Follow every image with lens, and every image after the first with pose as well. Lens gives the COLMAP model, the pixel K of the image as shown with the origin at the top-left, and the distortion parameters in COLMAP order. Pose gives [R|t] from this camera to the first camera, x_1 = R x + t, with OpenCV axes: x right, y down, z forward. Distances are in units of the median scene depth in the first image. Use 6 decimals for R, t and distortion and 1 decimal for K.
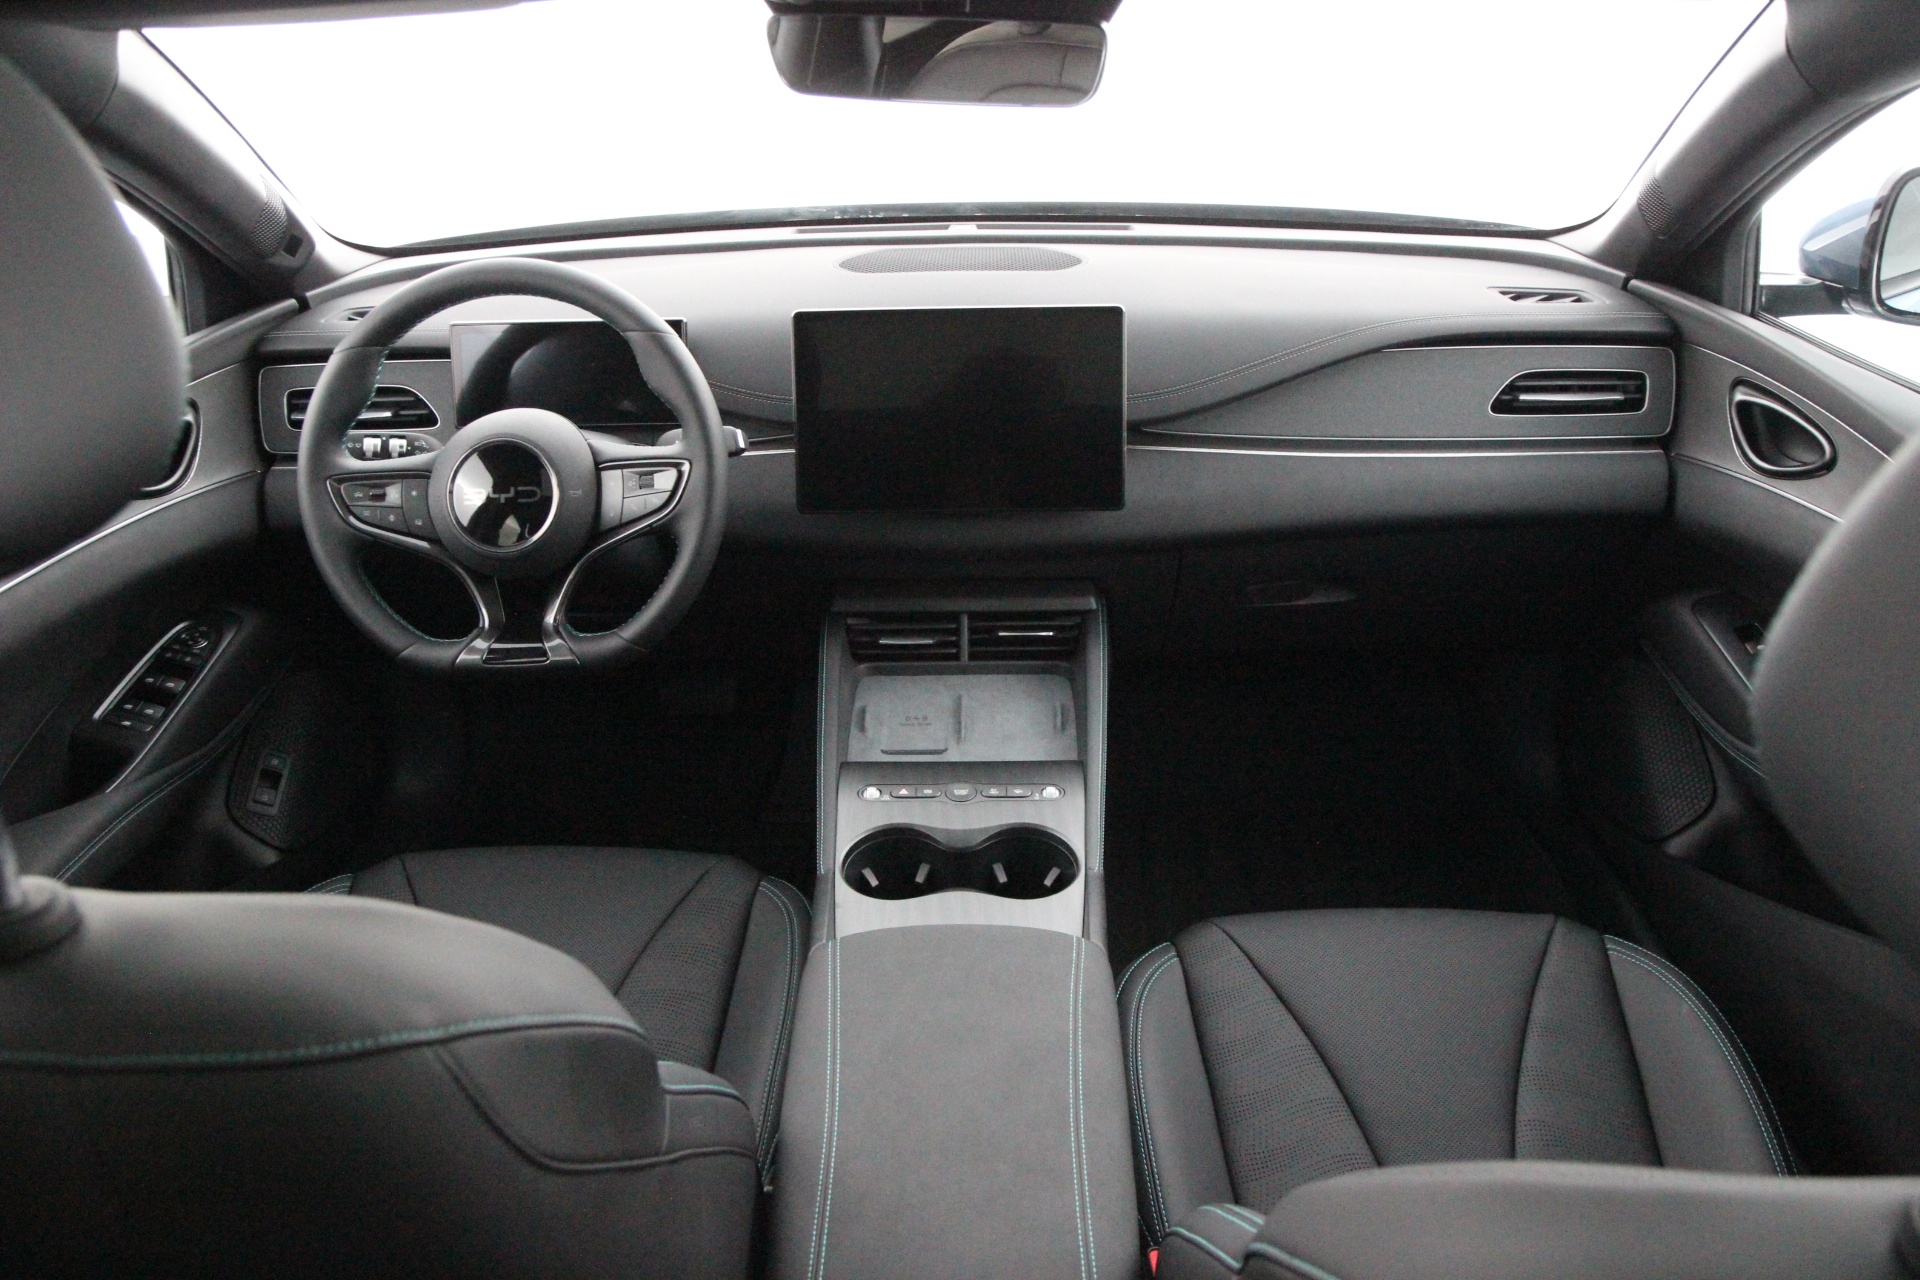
lens RADIAL K [[1456.1, 0, 962.0], [0, 1456.1, 674.7], [0, 0, 1]] dist [-0.127813, 0.110029]
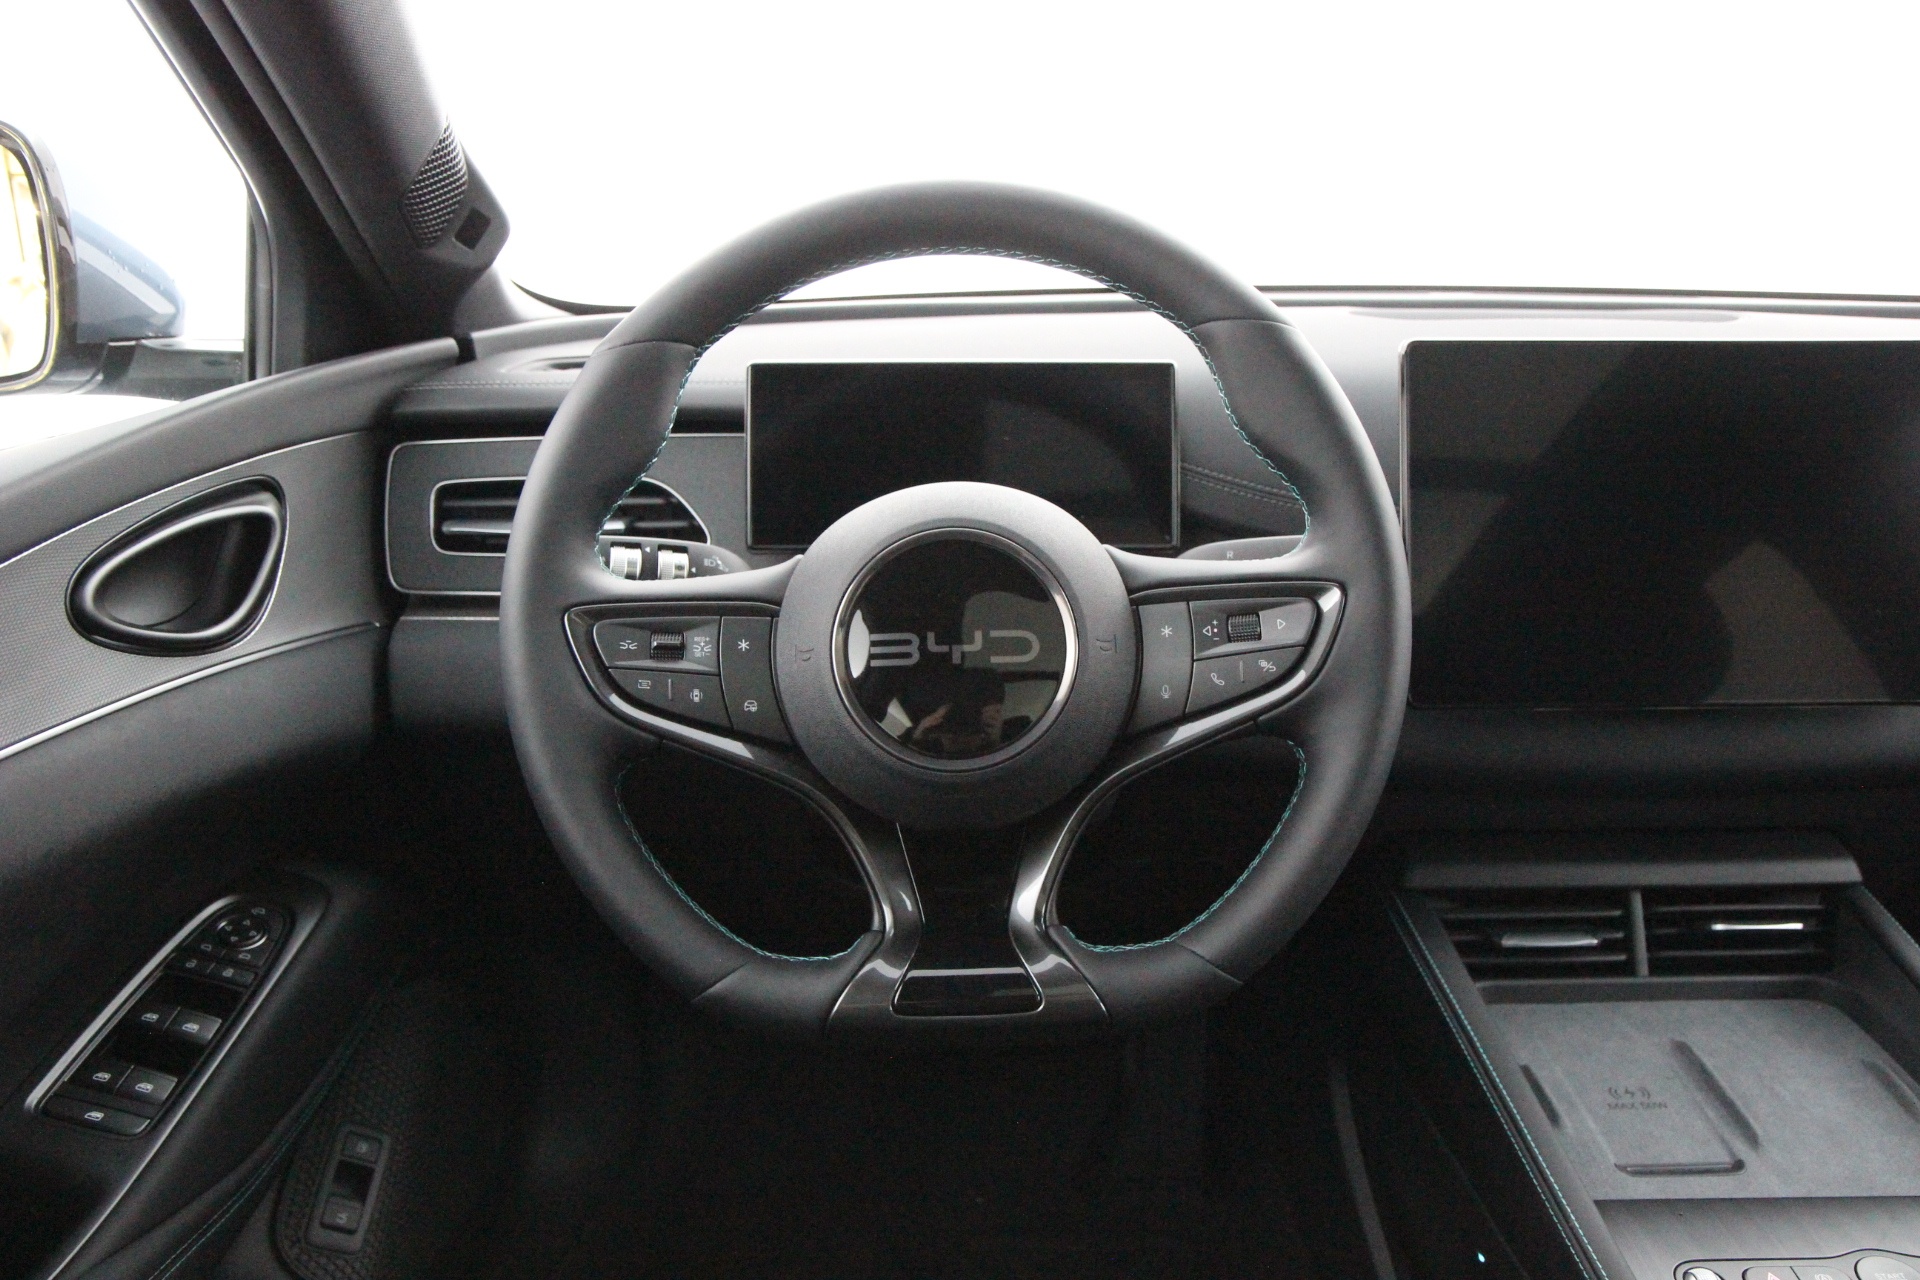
lens RADIAL K [[1456.1, 0, 962.0], [0, 1456.1, 674.7], [0, 0, 1]] dist [-0.127813, 0.110029]
pose [[0.999981, 0.005774, 0.001949, -0.292502], [-0.005364, 0.985770, -0.168016, -0.034075], [-0.002891, 0.168002, 0.985782, 0.492166]]
